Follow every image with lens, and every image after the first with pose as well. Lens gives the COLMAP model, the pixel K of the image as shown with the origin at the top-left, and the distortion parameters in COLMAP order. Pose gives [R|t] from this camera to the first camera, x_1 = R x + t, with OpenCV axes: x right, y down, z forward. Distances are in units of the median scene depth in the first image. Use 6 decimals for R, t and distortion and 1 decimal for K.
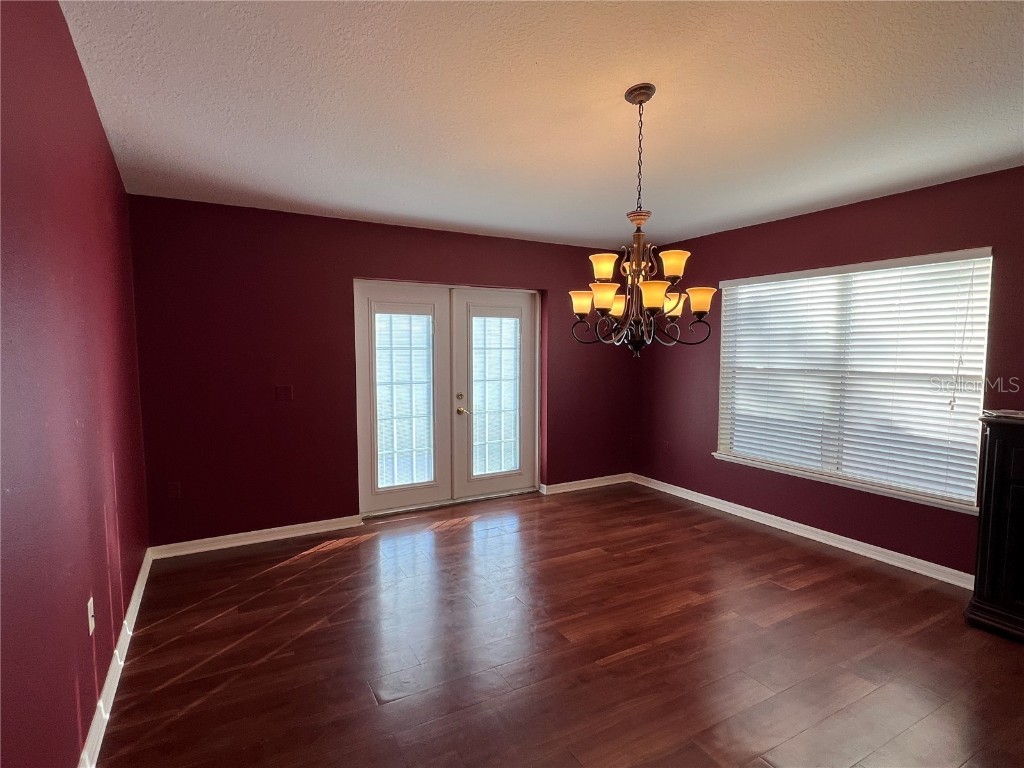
lens RADIAL K [[509.4, 0, 512.0], [0, 509.4, 384.0], [0, 0, 1]] dist [0.000485, 0.001076]
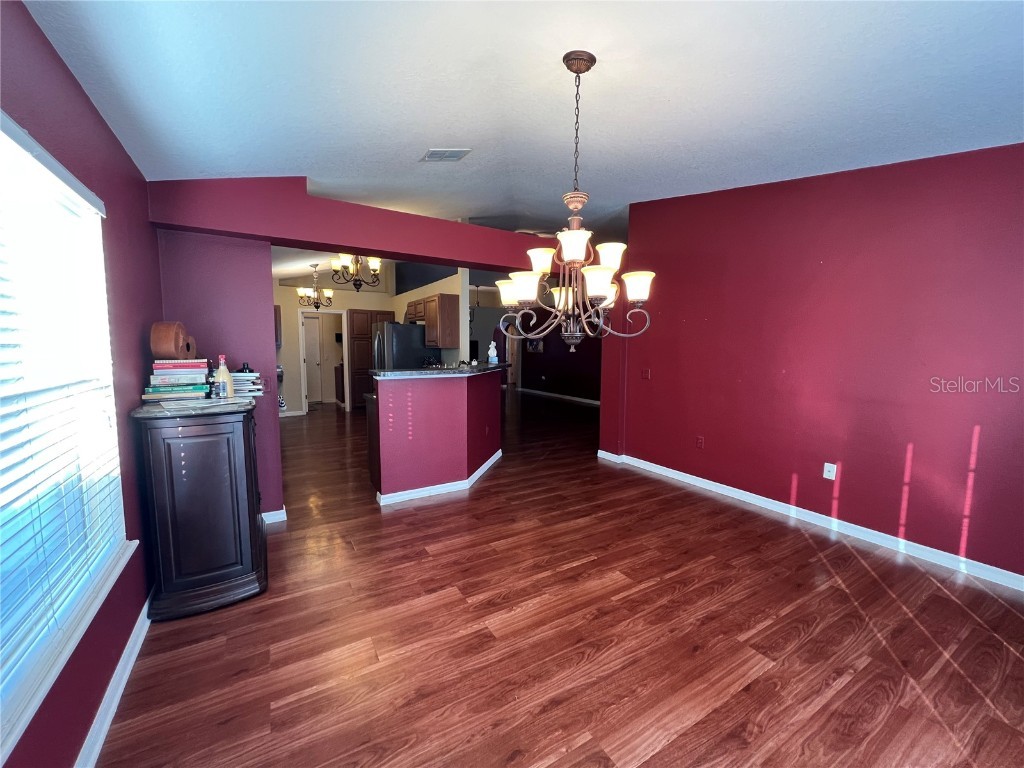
lens RADIAL K [[411.2, 0, 514.4], [0, 411.2, 385.0], [0, 0, 1]] dist [-0.000071, -0.000122]
pose [[-0.998924, -0.003647, -0.046240, 0.371760], [-0.011556, 0.985039, 0.171944, -0.114459], [0.044921, 0.172293, -0.984021, 1.681615]]
